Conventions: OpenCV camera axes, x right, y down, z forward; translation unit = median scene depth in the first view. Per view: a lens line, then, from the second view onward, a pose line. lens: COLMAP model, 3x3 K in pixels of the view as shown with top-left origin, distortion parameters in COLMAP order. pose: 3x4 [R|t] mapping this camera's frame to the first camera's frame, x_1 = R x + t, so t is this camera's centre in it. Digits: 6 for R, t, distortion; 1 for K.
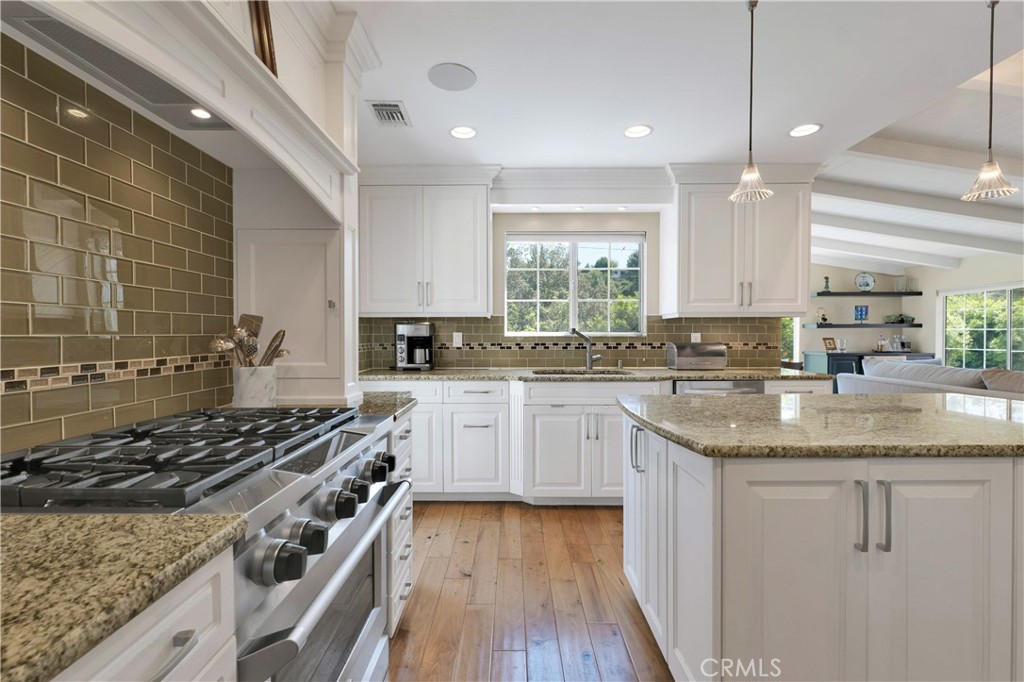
lens RADIAL K [[463.5, 0, 511.2], [0, 463.5, 344.4], [0, 0, 1]] dist [0.001818, 0.000931]
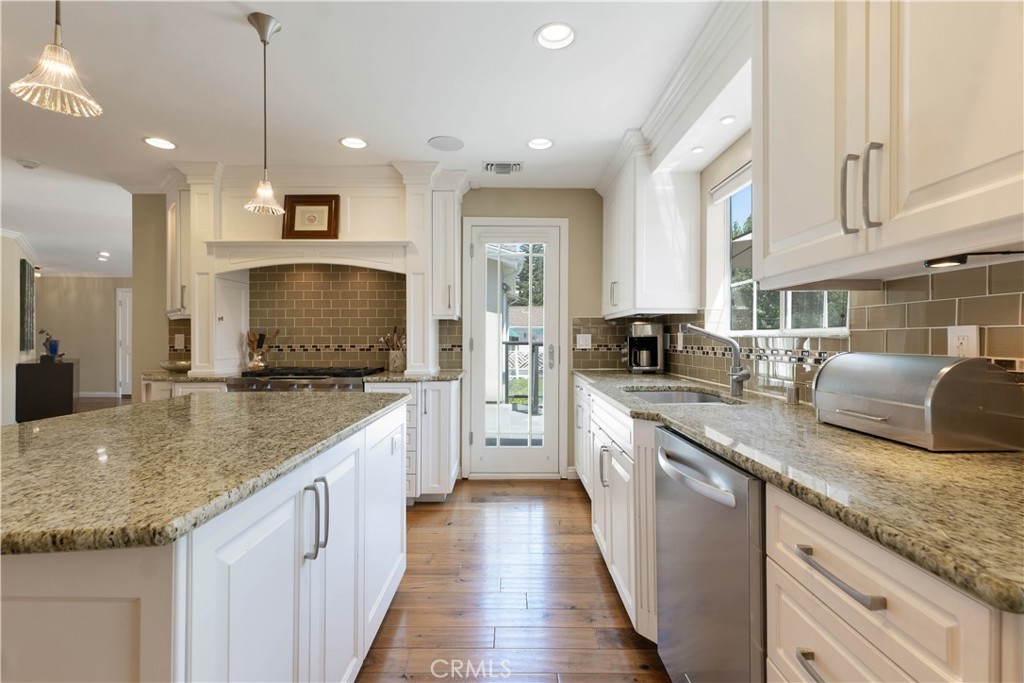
lens RADIAL K [[463.5, 0, 509.8], [0, 463.5, 338.4], [0, 0, 1]] dist [0.001818, 0.000931]
pose [[-0.002987, 0.001648, -0.999994, 0.375168], [-0.022178, 0.999753, 0.001714, -0.005735], [0.999750, 0.022183, -0.002950, 0.371737]]
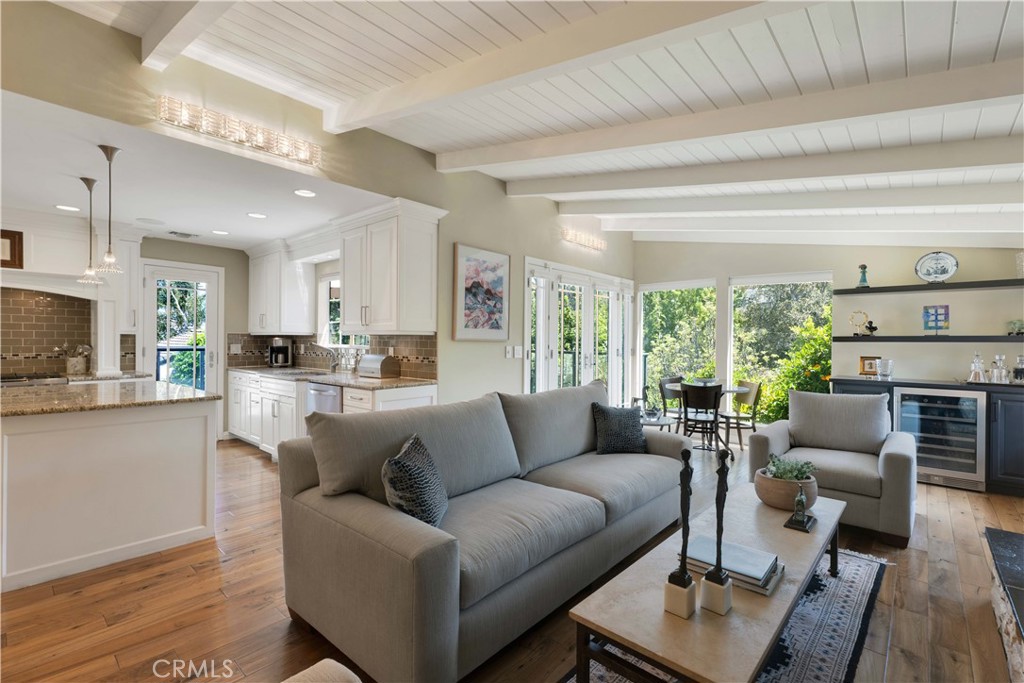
lens RADIAL K [[463.5, 0, 508.8], [0, 463.5, 344.5], [0, 0, 1]] dist [0.001818, 0.000931]
pose [[0.742021, 0.011620, -0.670276, 0.754100], [-0.021852, 0.999738, -0.006859, -0.015929], [0.670020, 0.019737, 0.742080, 0.168504]]
